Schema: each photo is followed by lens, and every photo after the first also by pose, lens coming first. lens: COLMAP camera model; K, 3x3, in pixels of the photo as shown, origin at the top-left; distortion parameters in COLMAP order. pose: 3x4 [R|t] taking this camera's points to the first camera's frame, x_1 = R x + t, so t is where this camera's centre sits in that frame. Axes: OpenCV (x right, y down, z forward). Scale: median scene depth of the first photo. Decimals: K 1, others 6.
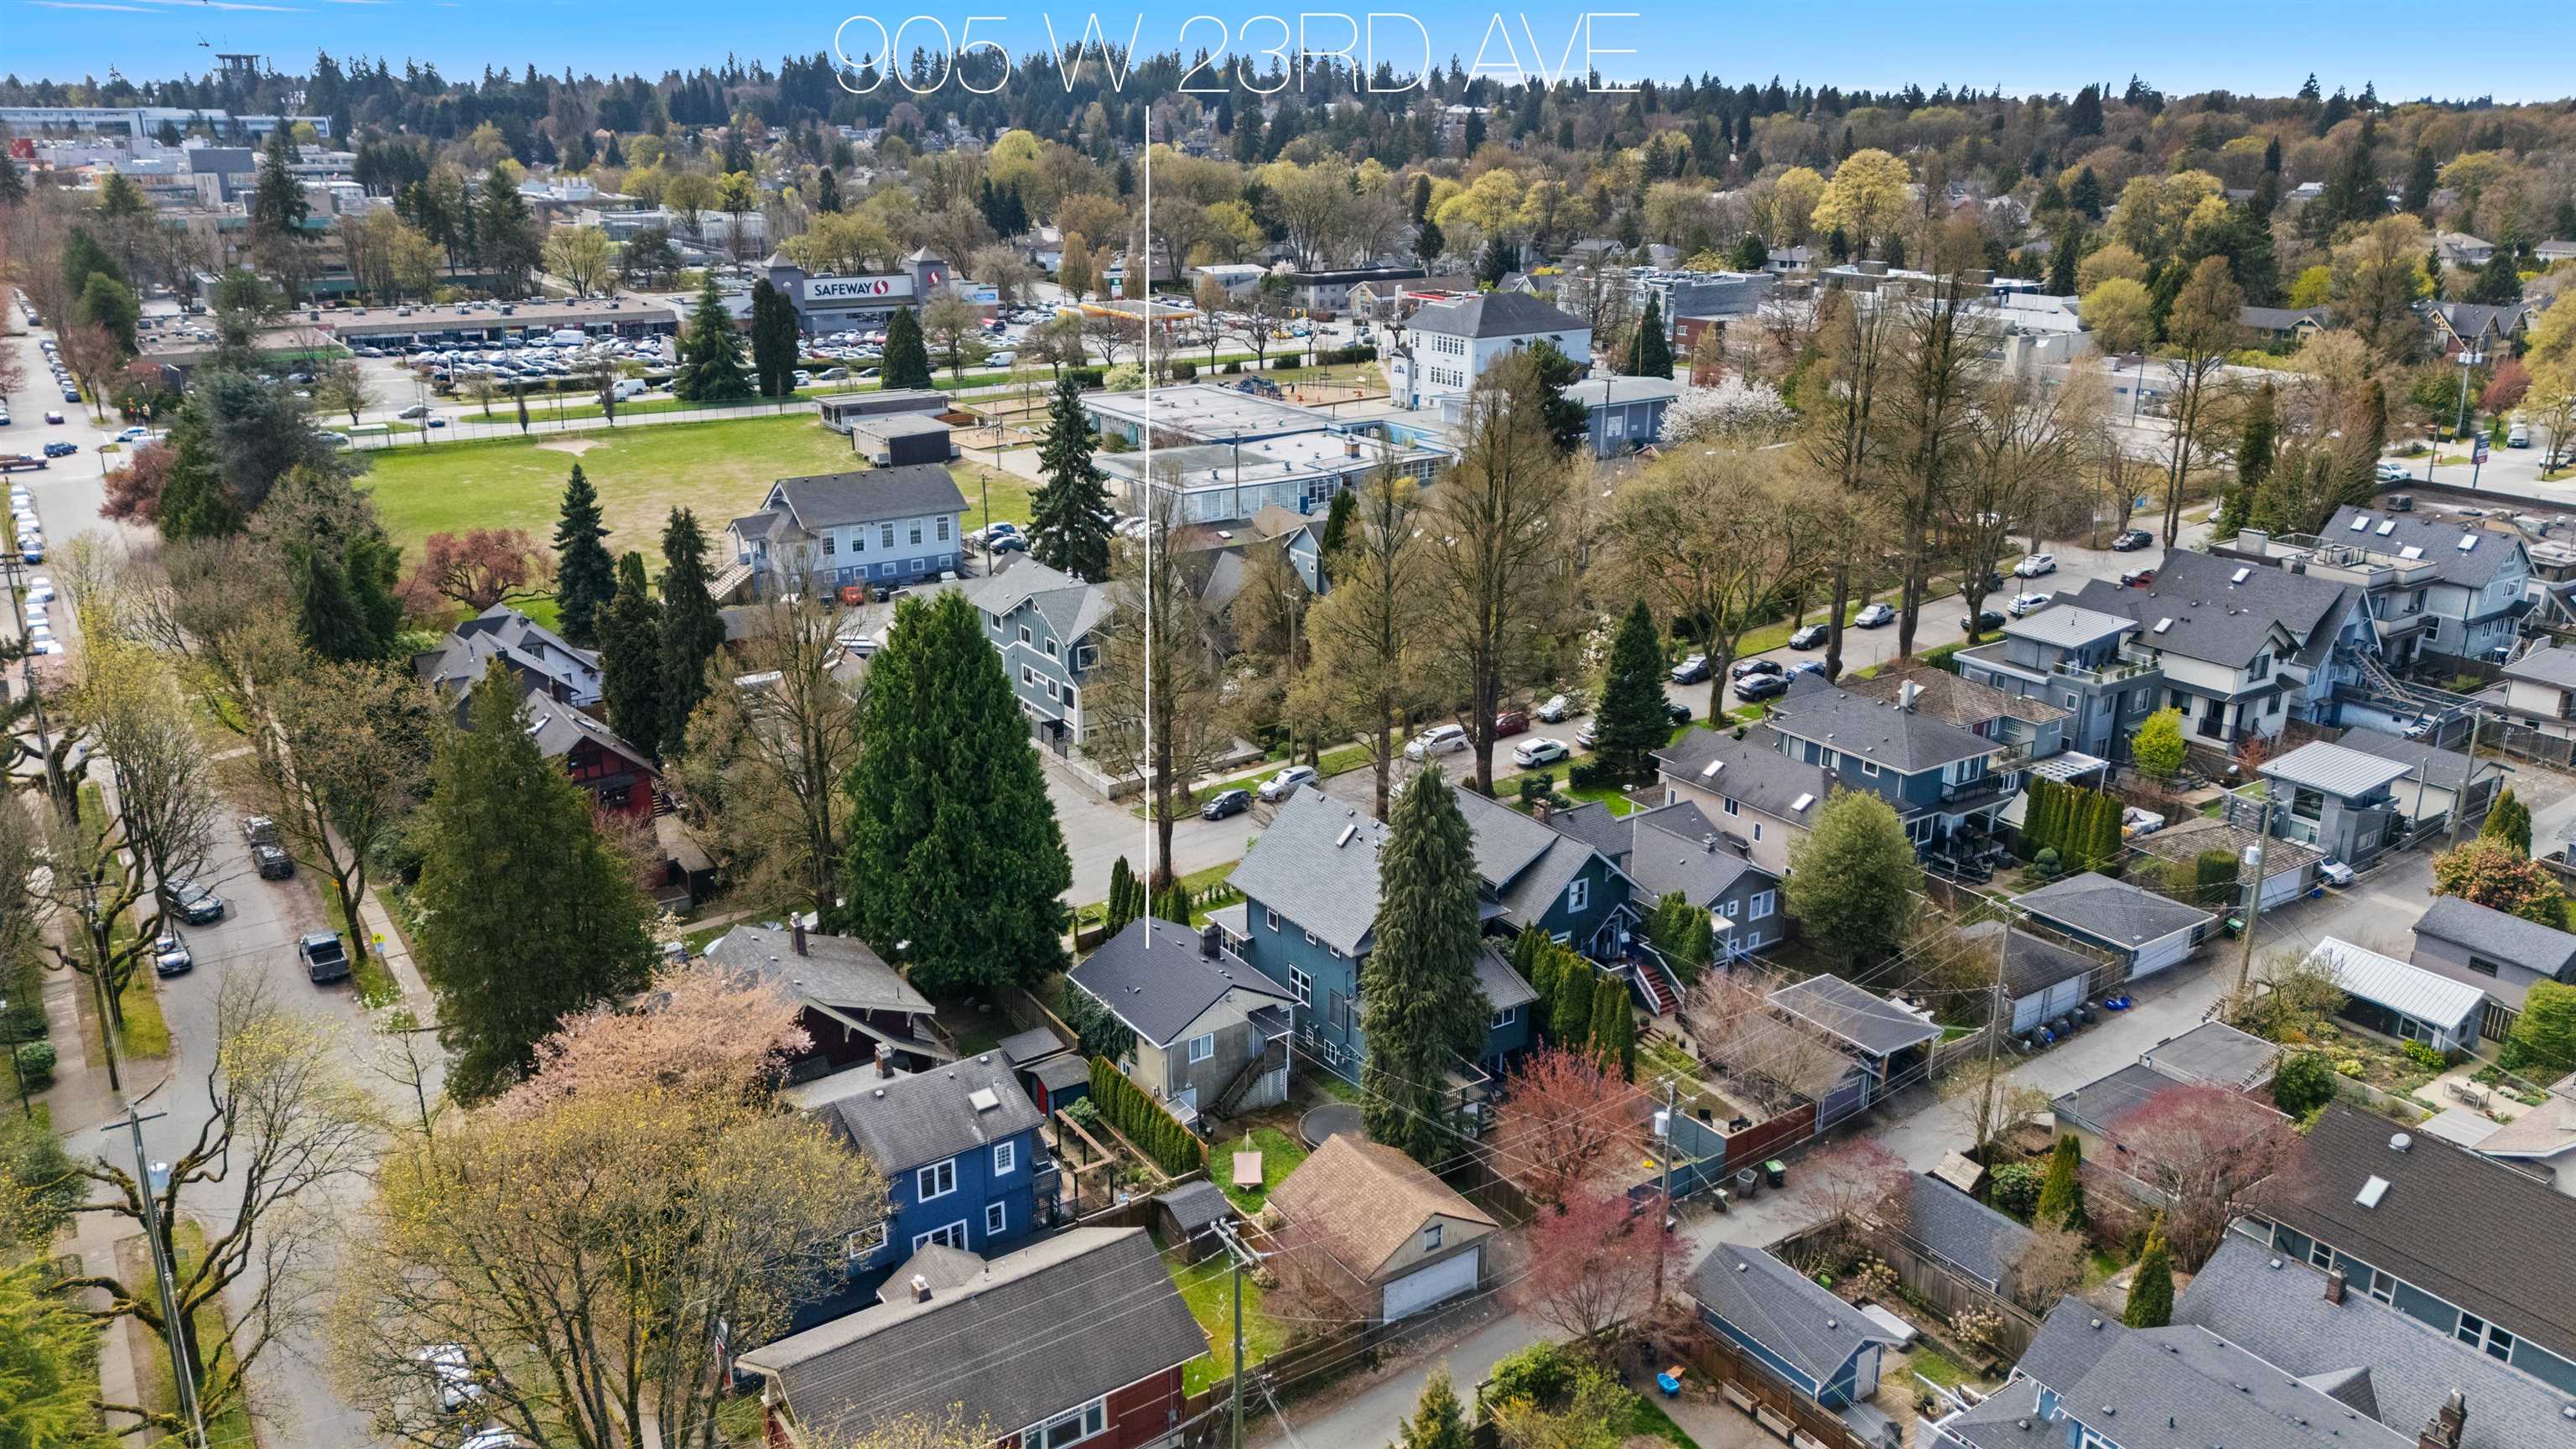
lens RADIAL K [[1863.9, 0, 1288.0], [0, 1863.9, 724.5], [0, 0, 1]] dist [0.098758, -0.111371]
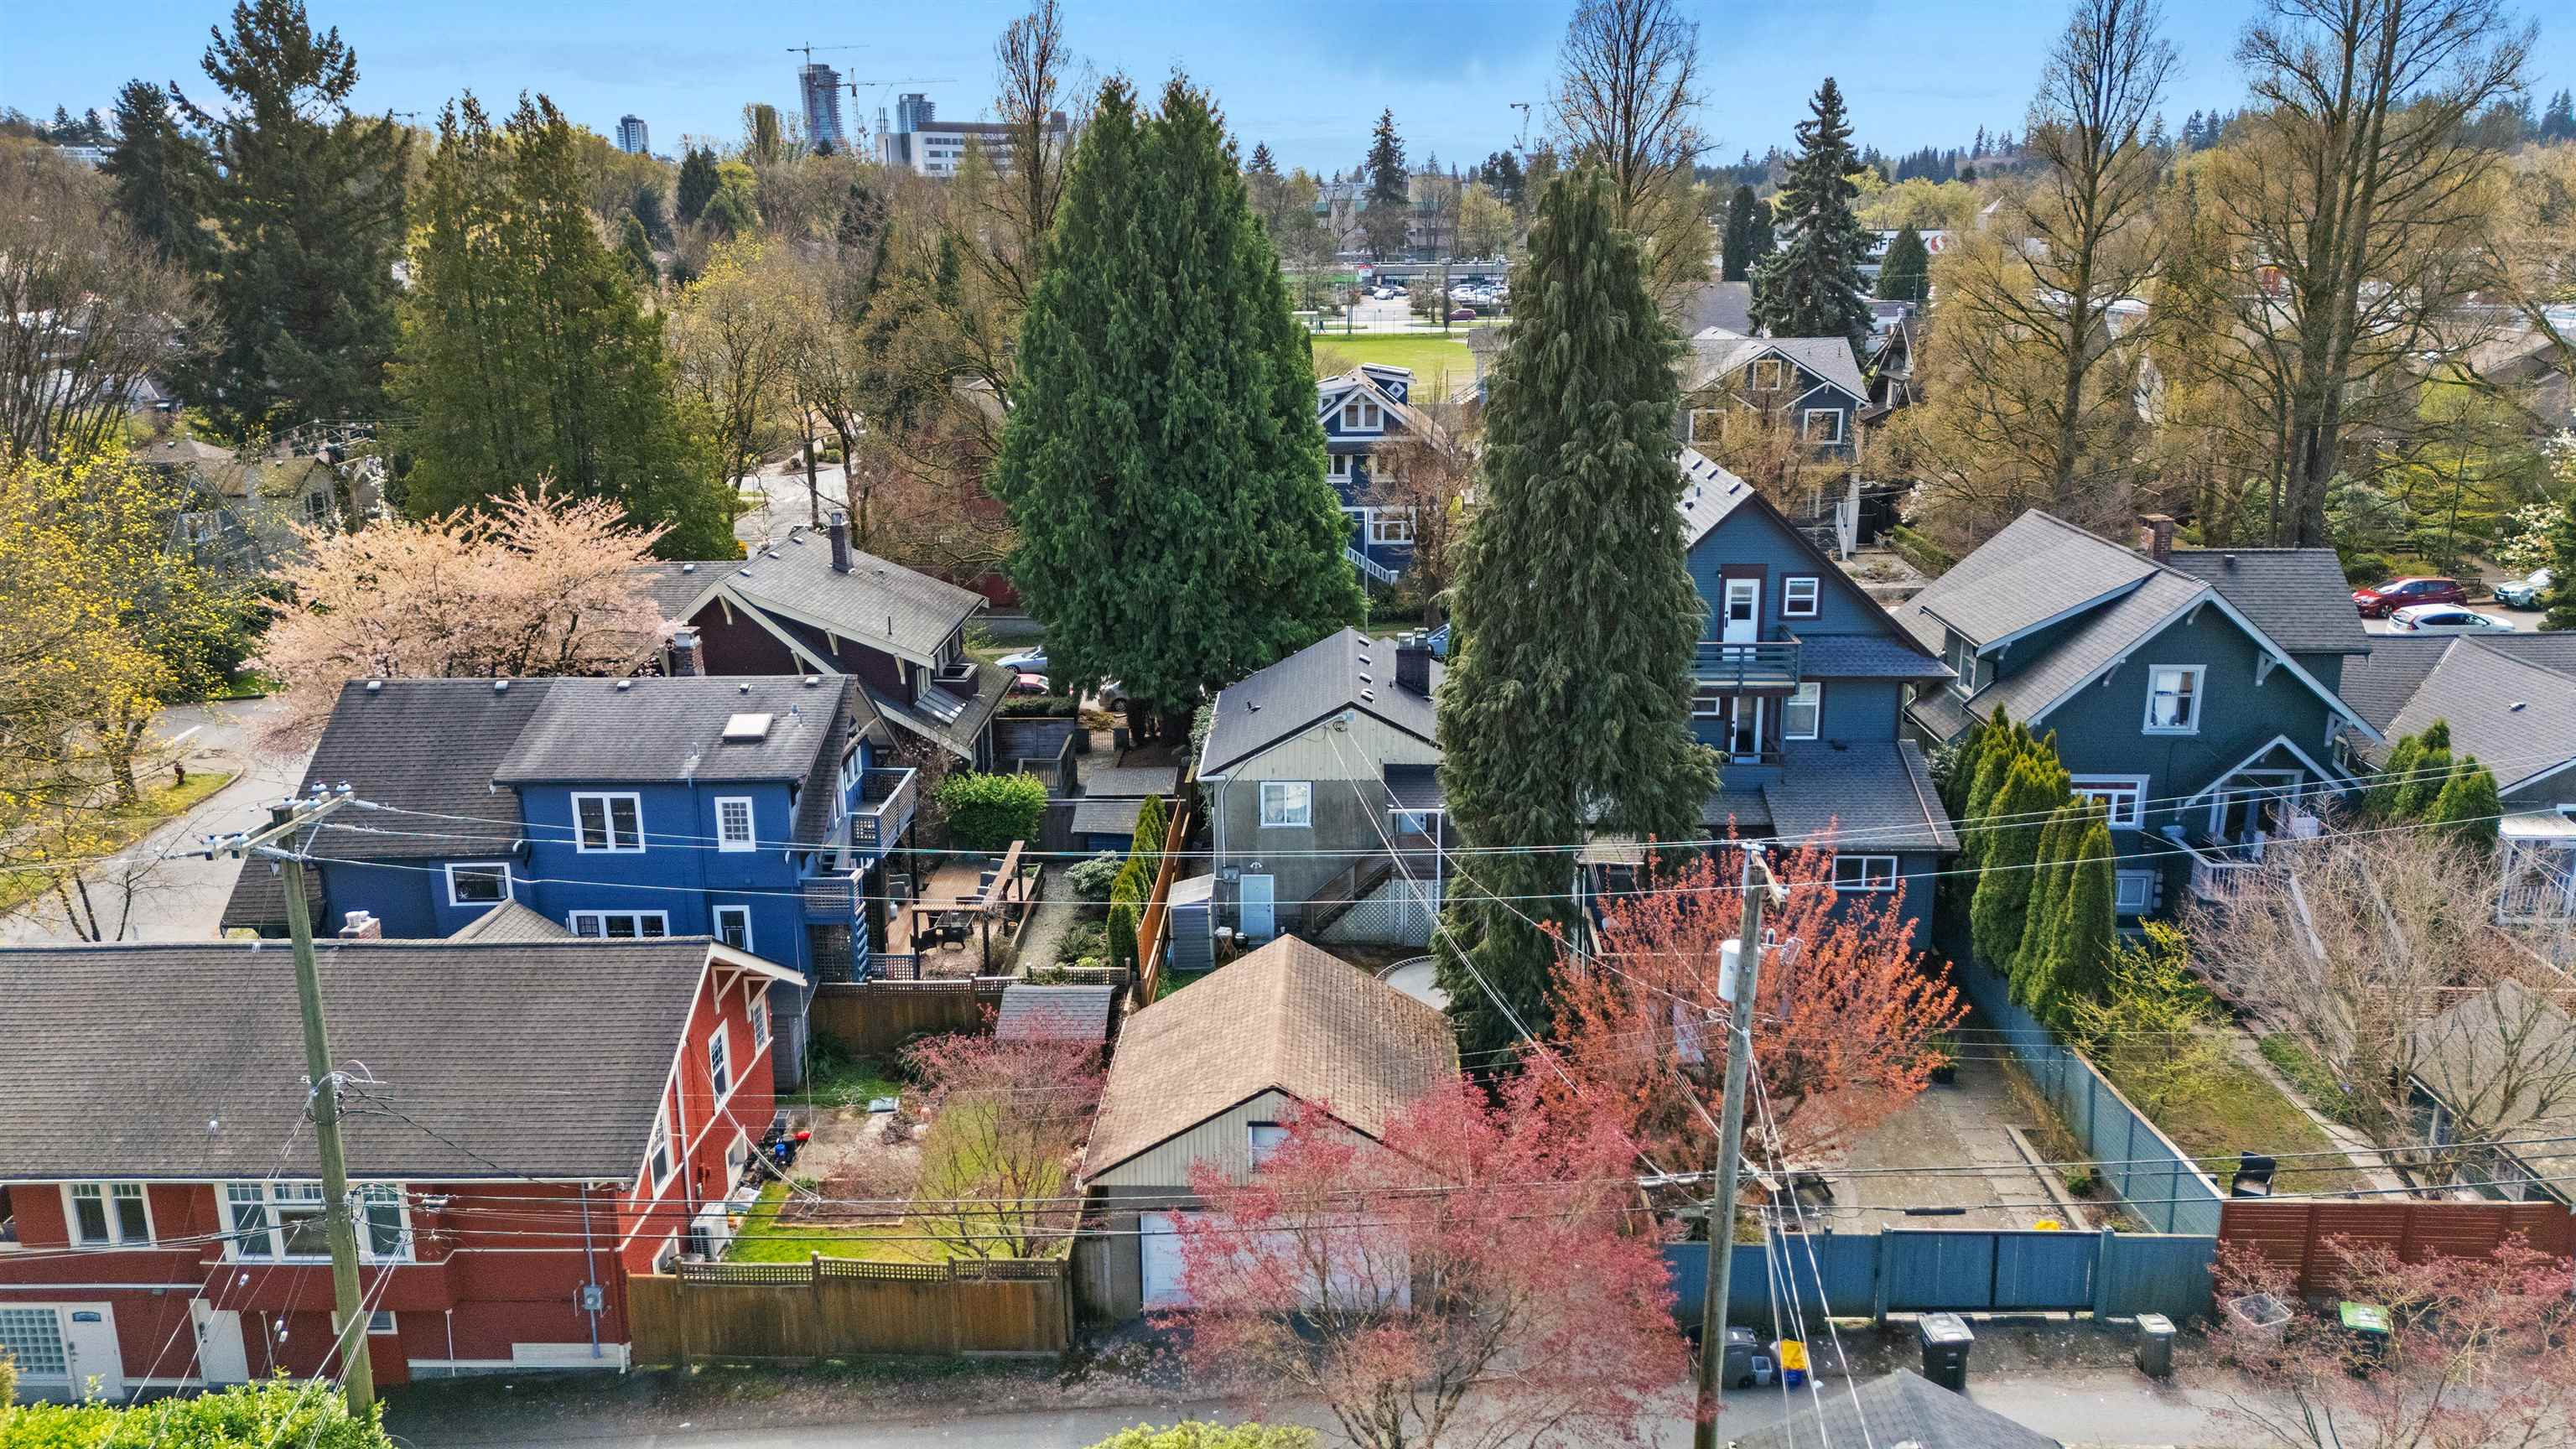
lens RADIAL K [[1886.0, 0, 1288.0], [0, 1886.0, 724.5], [0, 0, 1]] dist [0.088463, -0.085005]
pose [[0.814111, 0.145241, -0.562253, 0.244071], [-0.174345, 0.984683, 0.001921, 0.135176], [0.553920, 0.096463, 0.826963, 0.483491]]
